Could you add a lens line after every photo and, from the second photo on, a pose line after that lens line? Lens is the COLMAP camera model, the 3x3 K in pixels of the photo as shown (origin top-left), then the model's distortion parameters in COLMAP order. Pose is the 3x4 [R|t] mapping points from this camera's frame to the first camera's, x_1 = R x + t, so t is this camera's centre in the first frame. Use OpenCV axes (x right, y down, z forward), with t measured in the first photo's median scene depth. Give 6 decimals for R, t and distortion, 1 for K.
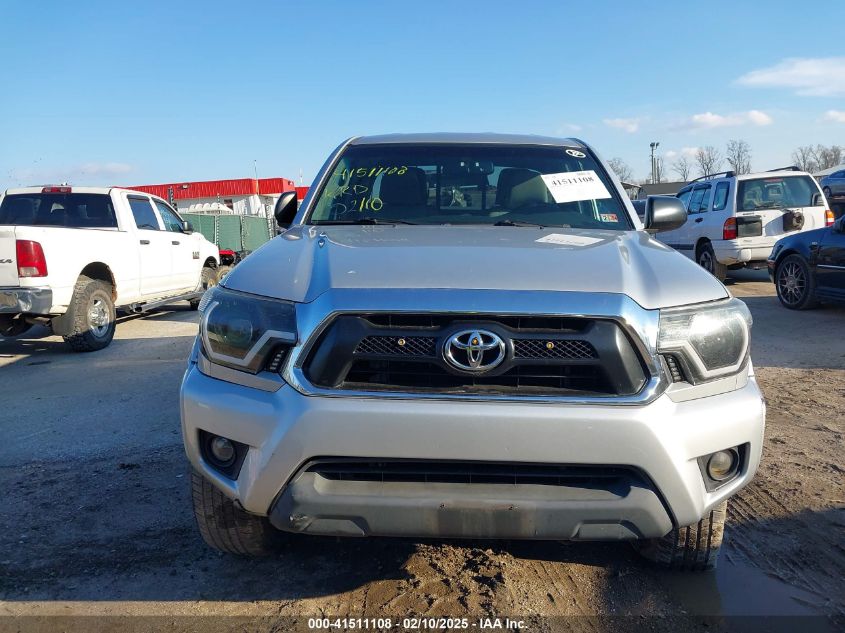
lens RADIAL K [[709.2, 0, 422.2], [0, 709.2, 317.6], [0, 0, 1]] dist [-0.005162, -0.014546]
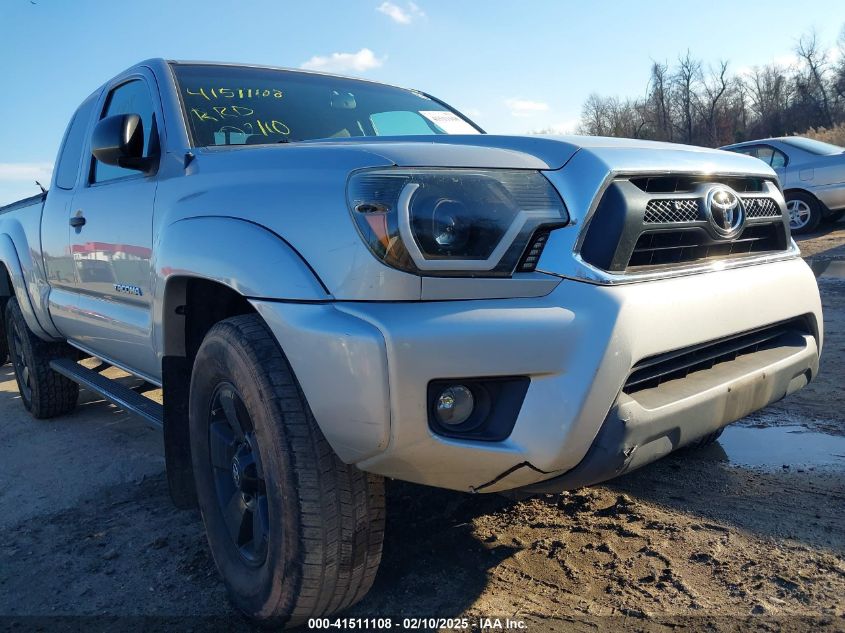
lens RADIAL K [[709.2, 0, 422.8], [0, 709.2, 314.5], [0, 0, 1]] dist [-0.005162, -0.014546]
pose [[0.742355, -0.127060, 0.657849, -0.763157], [0.180171, 0.983545, -0.013349, 0.110318], [-0.645327, 0.128435, 0.753032, 0.524698]]
